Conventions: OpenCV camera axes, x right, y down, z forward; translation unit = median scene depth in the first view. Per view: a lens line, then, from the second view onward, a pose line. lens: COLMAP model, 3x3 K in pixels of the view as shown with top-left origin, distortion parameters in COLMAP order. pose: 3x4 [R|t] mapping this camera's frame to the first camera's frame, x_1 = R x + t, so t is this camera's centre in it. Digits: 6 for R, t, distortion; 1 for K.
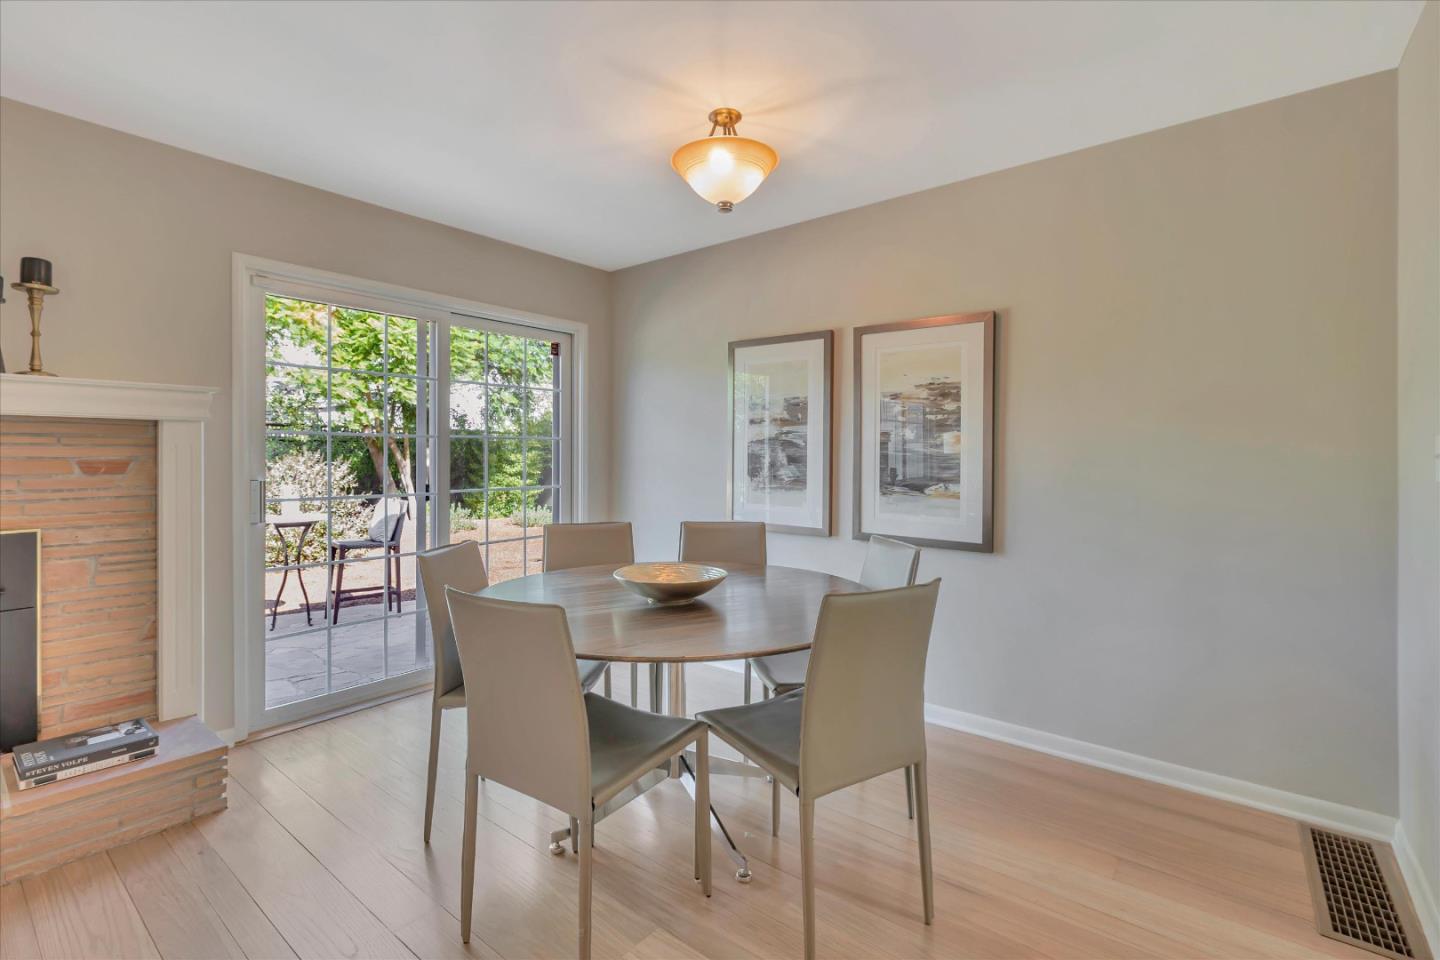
lens RADIAL K [[656.1, 0, 724.0], [0, 656.1, 457.3], [0, 0, 1]] dist [-0.000097, 0.000080]
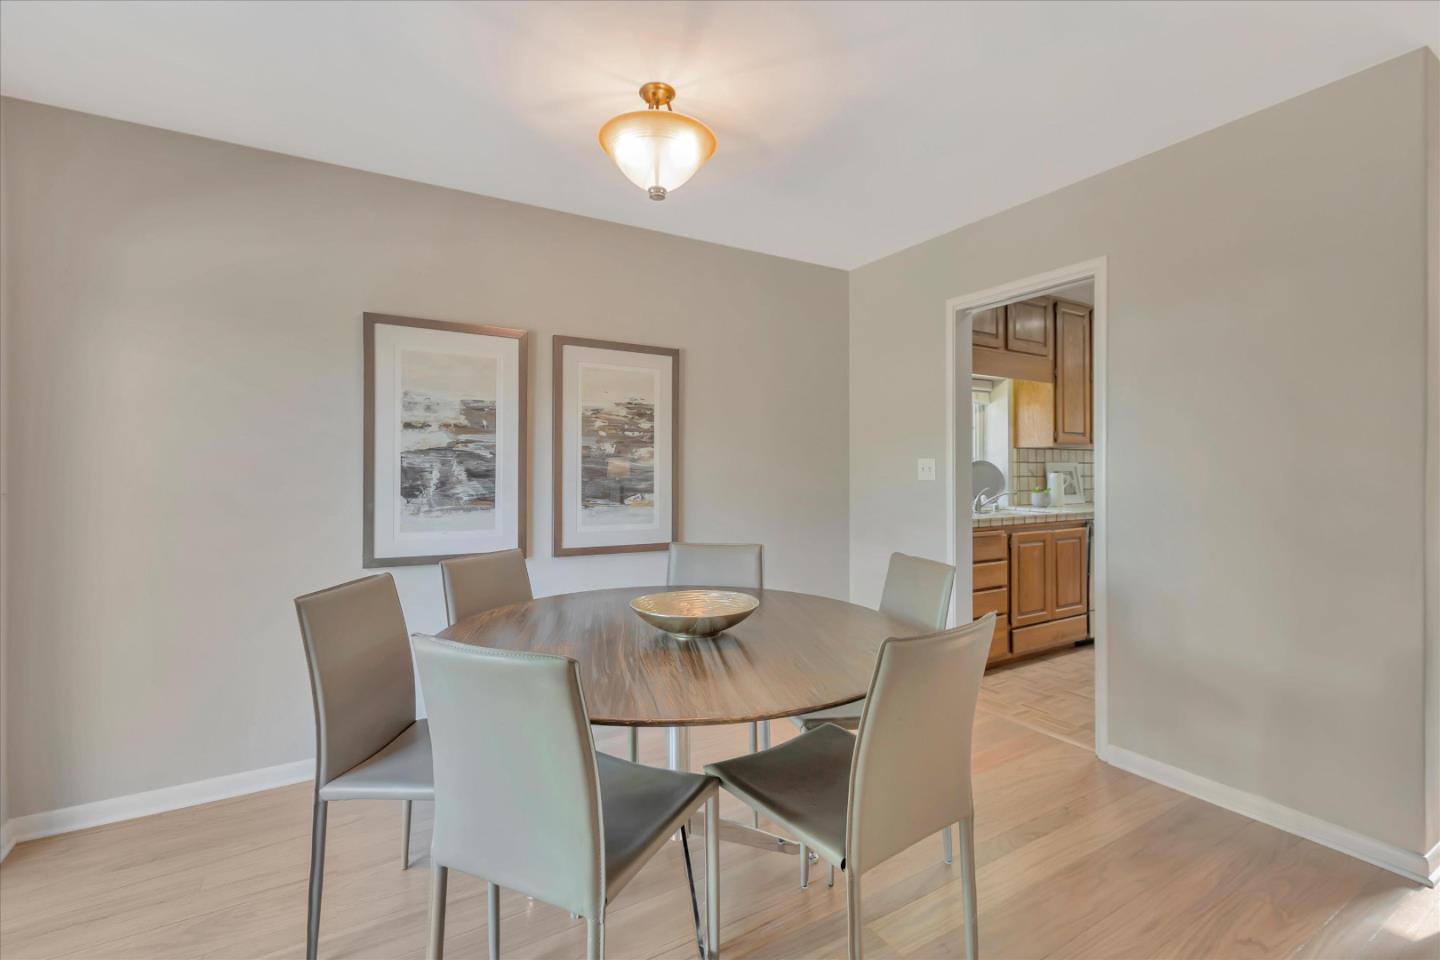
lens RADIAL K [[629.8, 0, 706.4], [0, 629.8, 470.8], [0, 0, 1]] dist [-0.000792, 0.000015]
pose [[0.365531, -0.004350, 0.930789, -0.568550], [0.007421, 0.999971, 0.001759, -0.000264], [-0.930769, 0.006265, 0.365553, 0.456771]]
